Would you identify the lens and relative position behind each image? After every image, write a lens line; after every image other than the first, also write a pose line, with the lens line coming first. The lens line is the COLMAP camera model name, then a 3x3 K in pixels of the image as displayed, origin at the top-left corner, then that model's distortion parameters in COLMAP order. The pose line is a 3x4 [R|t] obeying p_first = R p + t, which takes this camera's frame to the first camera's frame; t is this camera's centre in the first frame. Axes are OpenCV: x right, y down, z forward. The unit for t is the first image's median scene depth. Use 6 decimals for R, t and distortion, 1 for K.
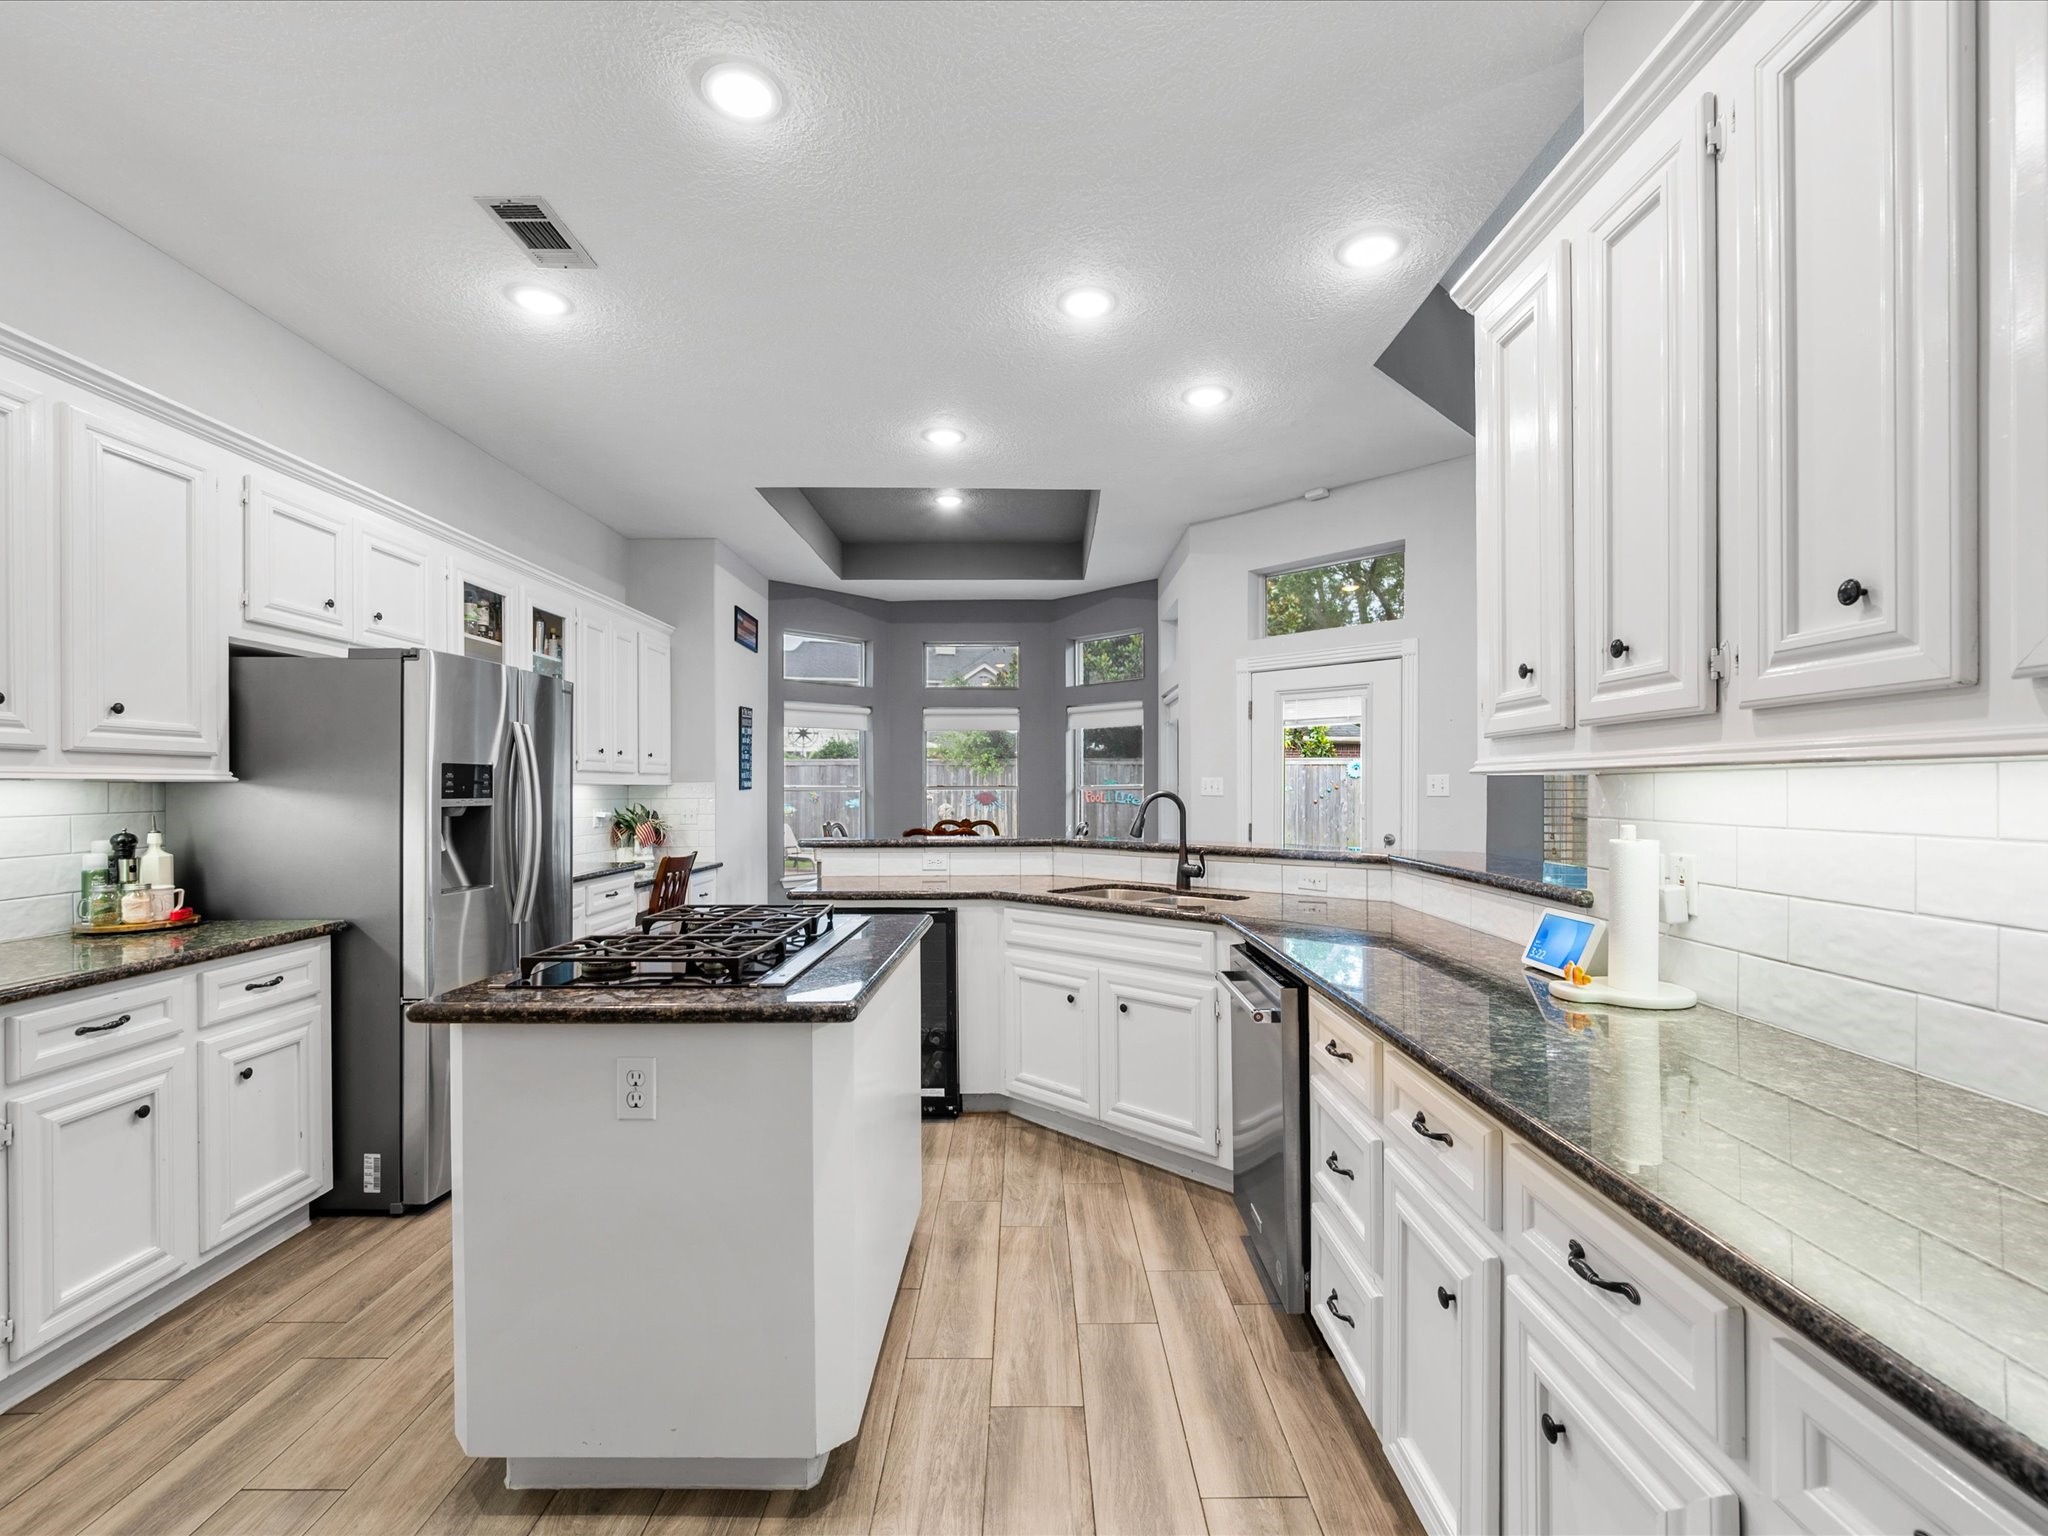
lens RADIAL K [[921.3, 0, 1024.0], [0, 921.3, 768.0], [0, 0, 1]] dist [-0.000556, 0.000044]
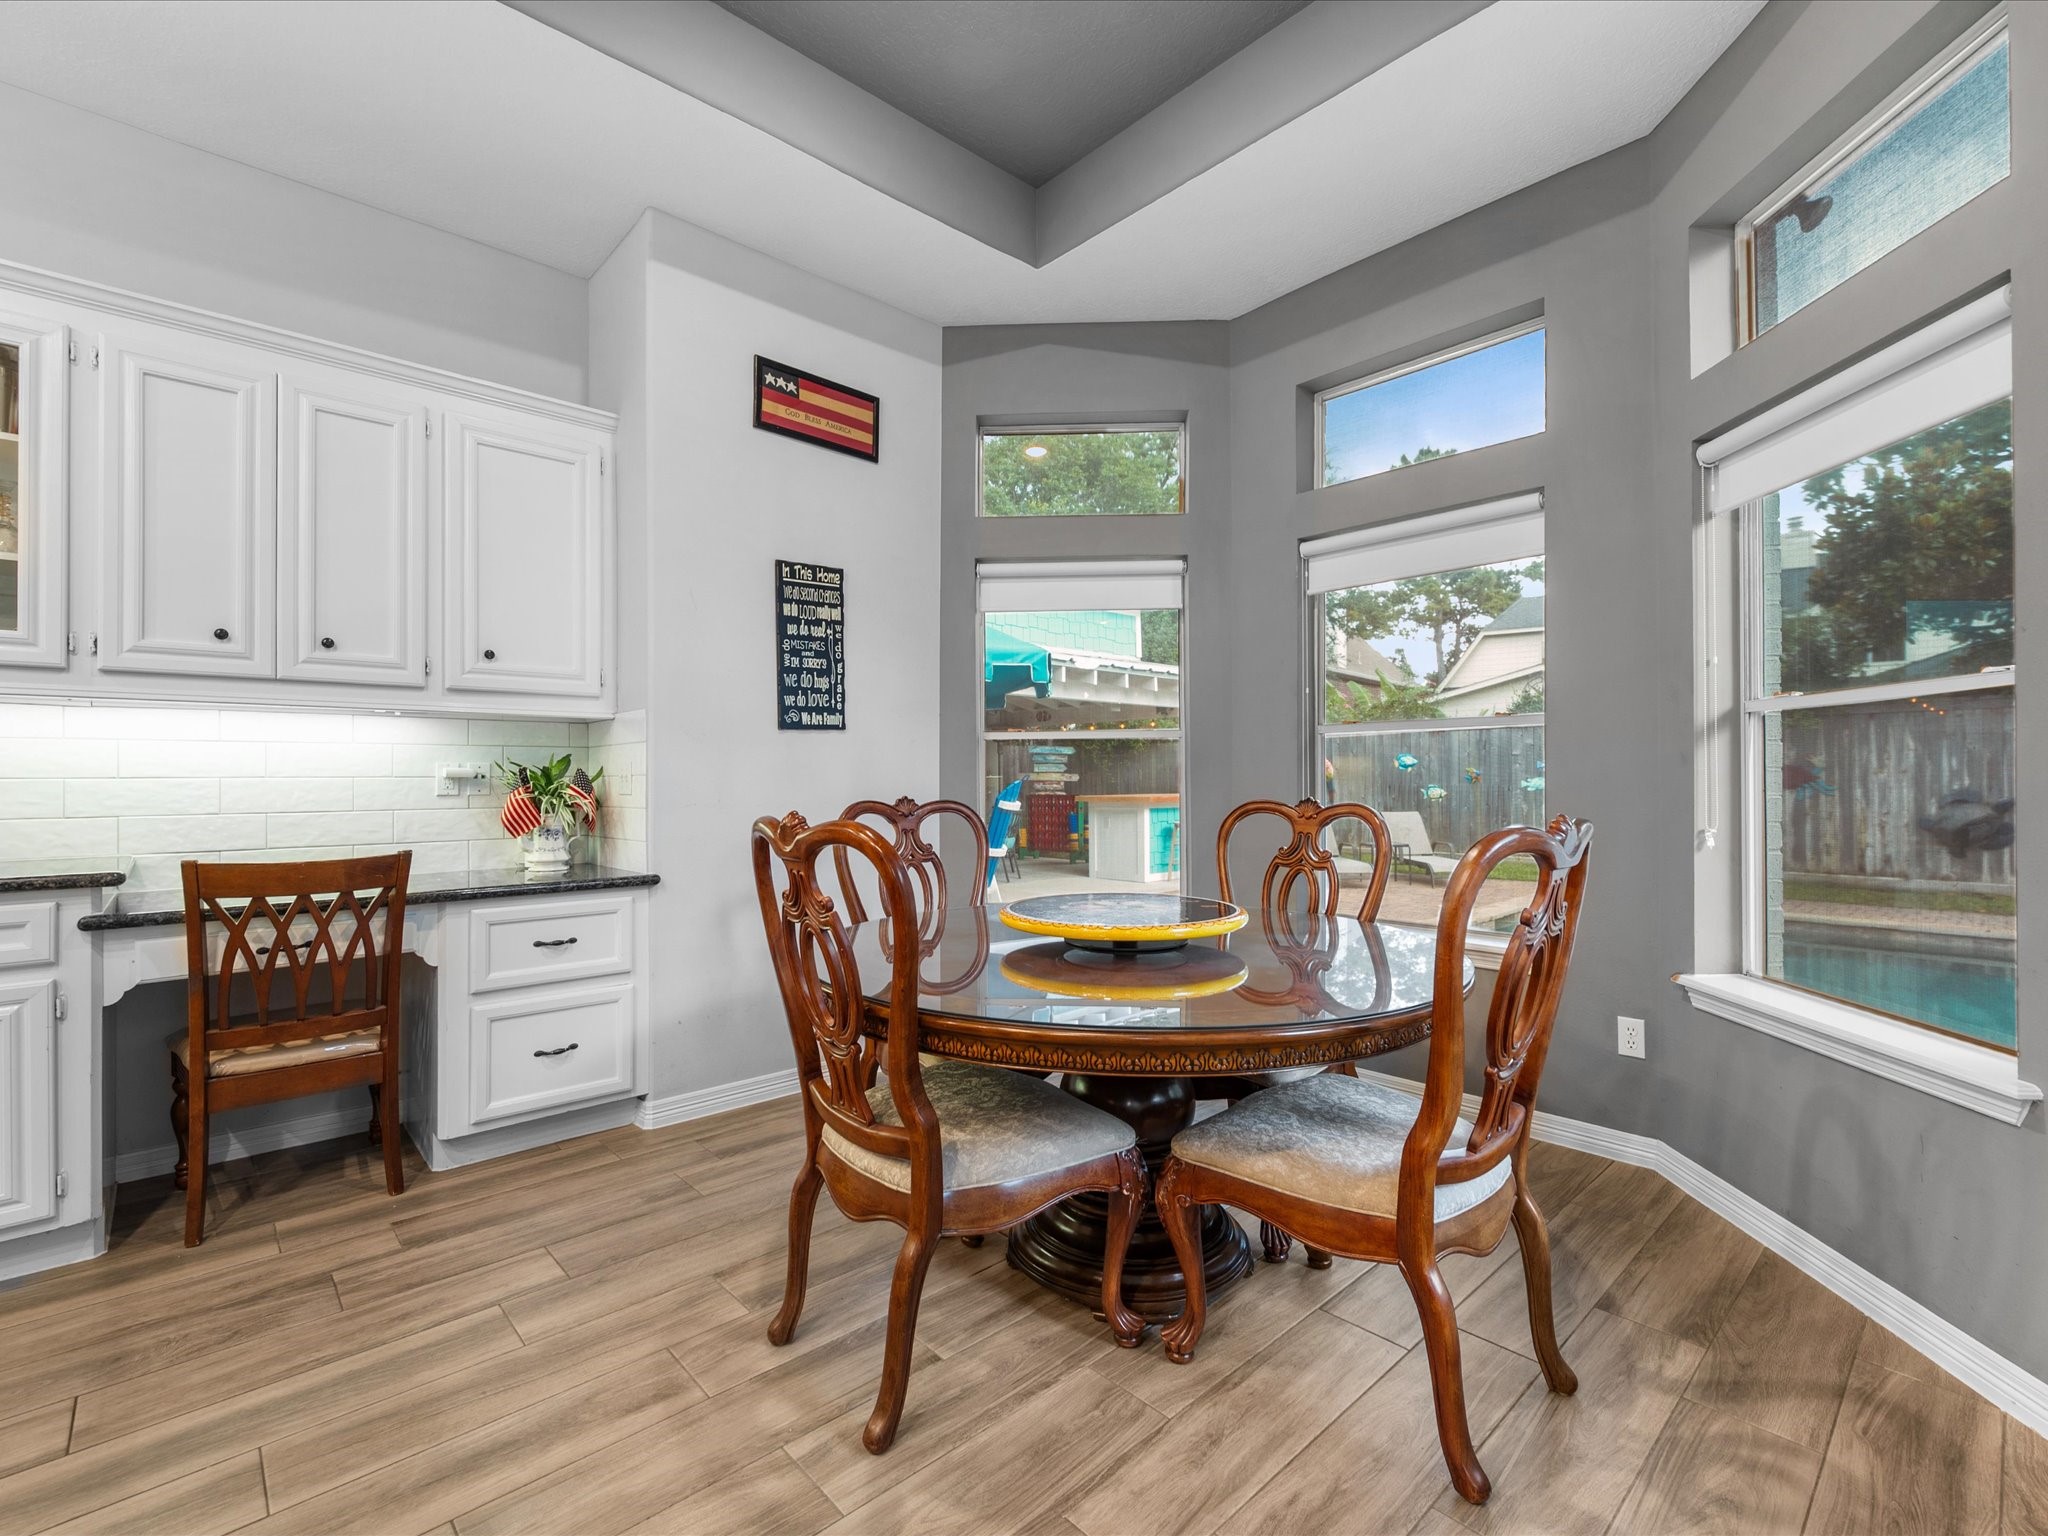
lens RADIAL K [[921.3, 0, 1024.0], [0, 921.3, 768.0], [0, 0, 1]] dist [-0.000556, 0.000044]
pose [[0.678608, -0.007153, -0.734466, 0.135423], [0.017719, 0.999821, 0.006635, 0.040831], [0.734287, -0.017516, 0.678613, 0.714534]]
